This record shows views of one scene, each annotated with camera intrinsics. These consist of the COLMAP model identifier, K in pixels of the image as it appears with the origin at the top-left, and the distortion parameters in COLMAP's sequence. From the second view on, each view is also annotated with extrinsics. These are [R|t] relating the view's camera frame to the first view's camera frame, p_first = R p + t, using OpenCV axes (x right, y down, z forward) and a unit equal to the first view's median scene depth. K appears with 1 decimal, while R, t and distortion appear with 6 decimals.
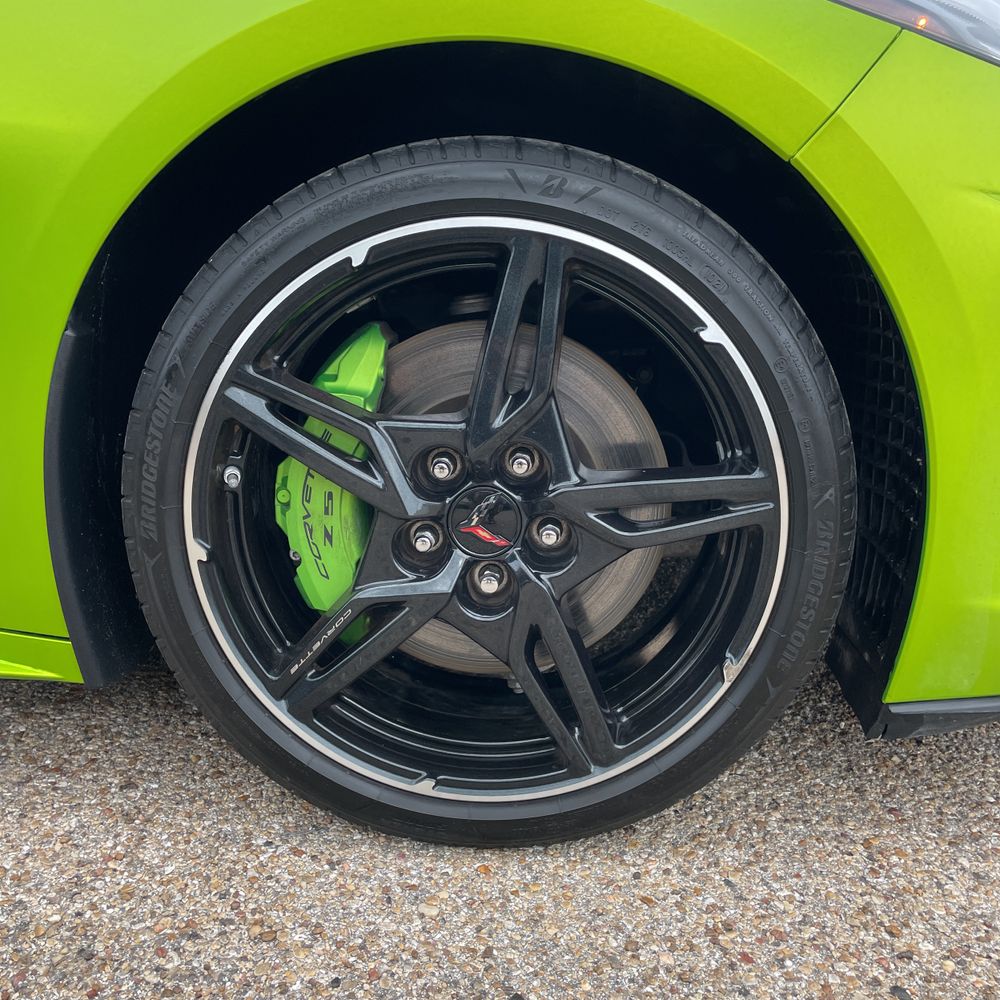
lens RADIAL K [[996.2, 0, 518.7], [0, 996.2, 498.0], [0, 0, 1]] dist [0.091063, -0.106569]
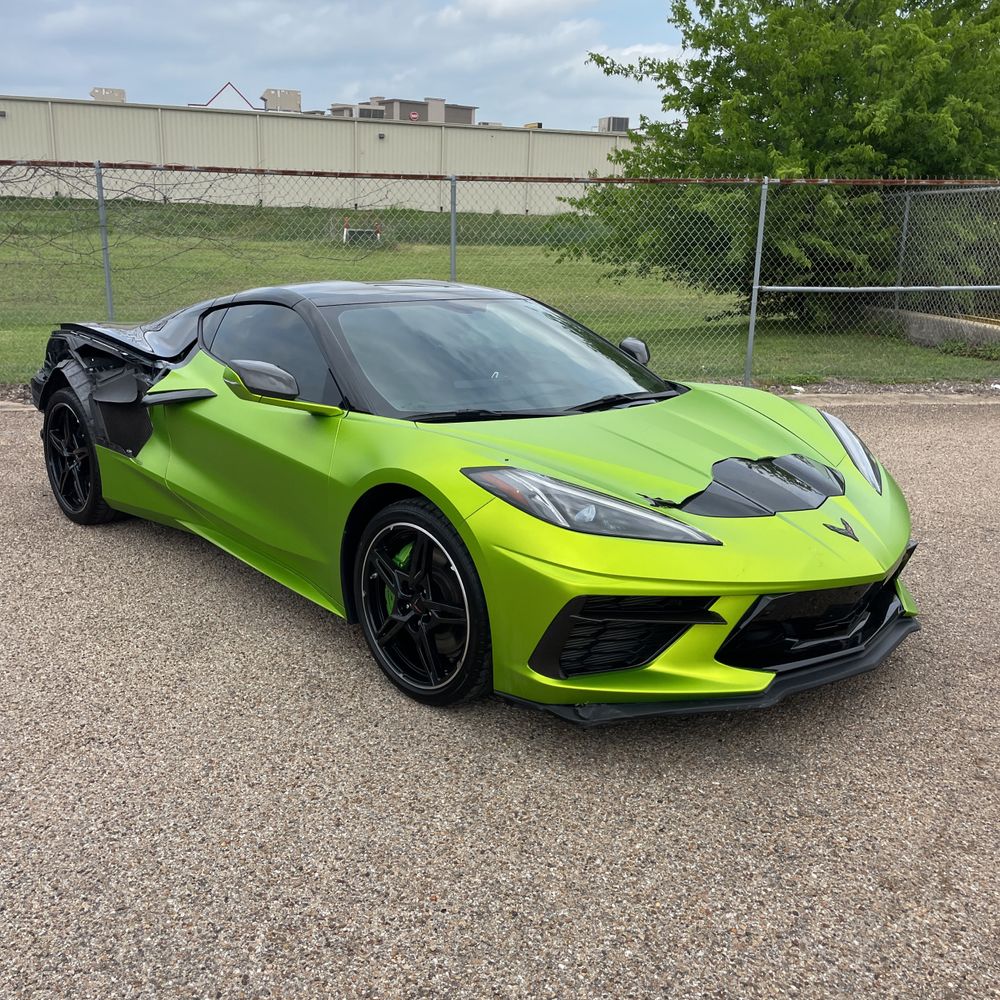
lens RADIAL K [[1013.6, 0, 529.0], [0, 1013.6, 499.8], [0, 0, 1]] dist [0.089433, -0.115461]
pose [[0.741396, 0.172340, -0.648560, 2.430562], [-0.169658, 0.983201, 0.067319, -0.624679], [0.649267, 0.060123, 0.758180, -1.420255]]
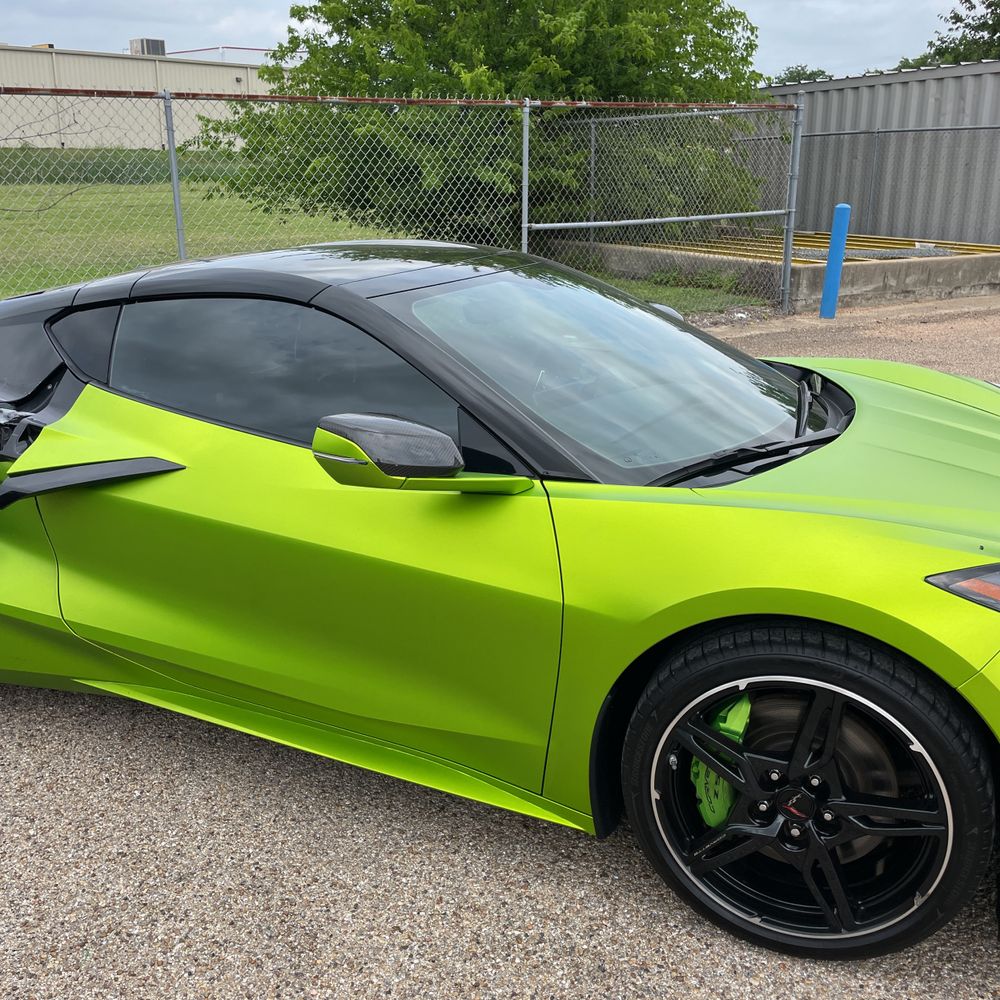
lens RADIAL K [[1013.6, 0, 529.0], [0, 1013.6, 499.8], [0, 0, 1]] dist [0.089433, -0.115461]
pose [[0.949572, 0.080008, -0.303169, 0.034233], [-0.058203, 0.995070, 0.080303, -0.714196], [0.308099, -0.058609, 0.949547, -1.090160]]
